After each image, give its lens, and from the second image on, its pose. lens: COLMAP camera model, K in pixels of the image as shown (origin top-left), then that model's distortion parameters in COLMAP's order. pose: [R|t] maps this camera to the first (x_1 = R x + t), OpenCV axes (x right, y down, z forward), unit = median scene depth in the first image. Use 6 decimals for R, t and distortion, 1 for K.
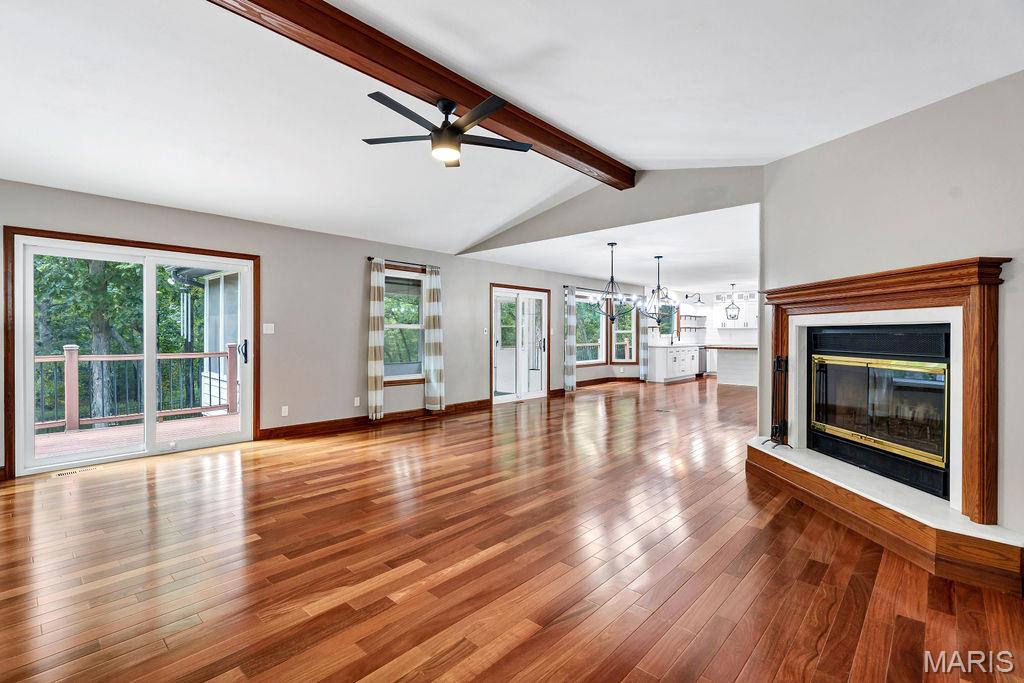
lens RADIAL K [[453.1, 0, 511.8], [0, 453.1, 335.3], [0, 0, 1]] dist [0.004037, -0.000805]
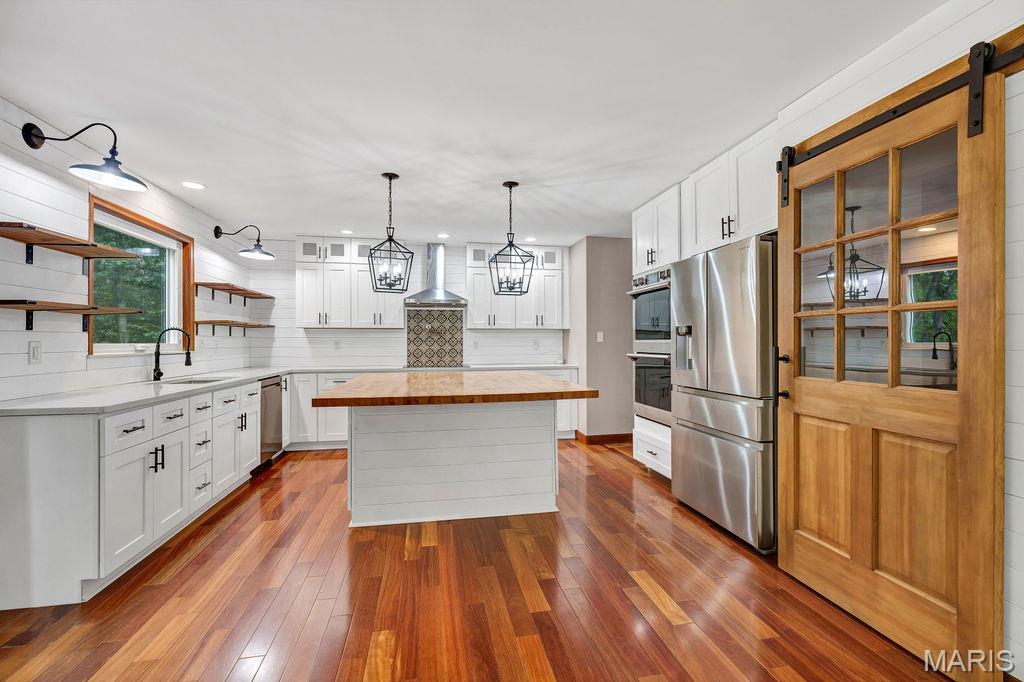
lens RADIAL K [[453.1, 0, 512.8], [0, 453.1, 343.0], [0, 0, 1]] dist [0.004037, -0.000805]
pose [[0.585652, -0.004109, 0.810552, 0.284660], [0.006891, 0.999976, 0.000090, -0.000923], [-0.810533, 0.005532, 0.585666, 0.738802]]
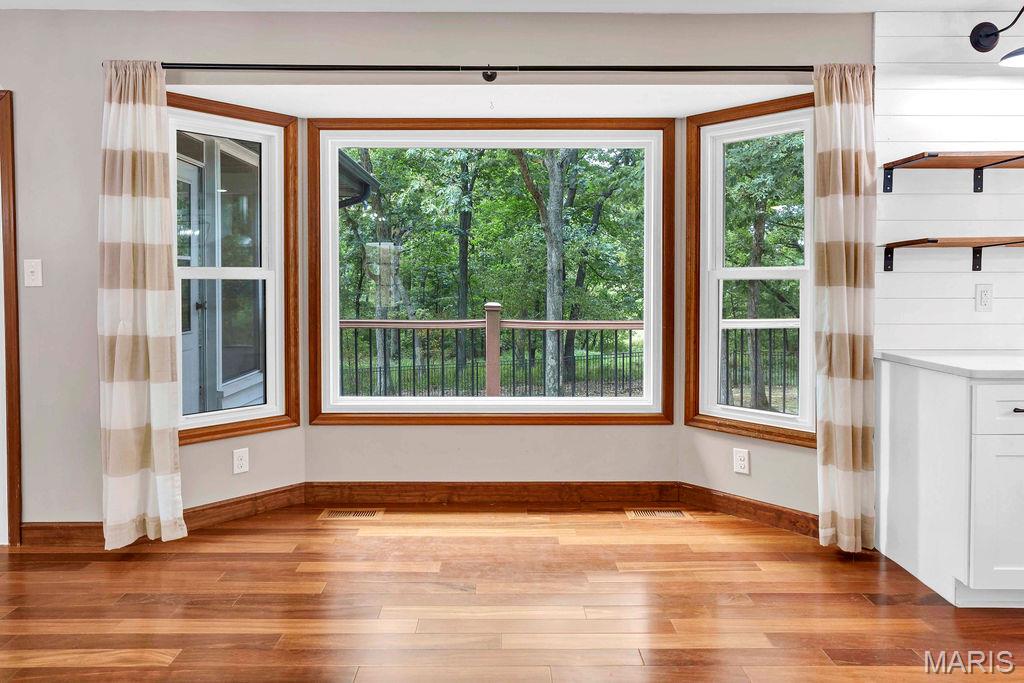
lens RADIAL K [[640.9, 0, 508.0], [0, 640.9, 293.0], [0, 0, 1]] dist [-0.006439, 0.009173]
pose [[0.684621, 0.014642, -0.728752, 0.382386], [-0.003896, 0.999857, 0.016429, -0.003013], [0.728888, -0.008408, 0.684581, 0.737327]]
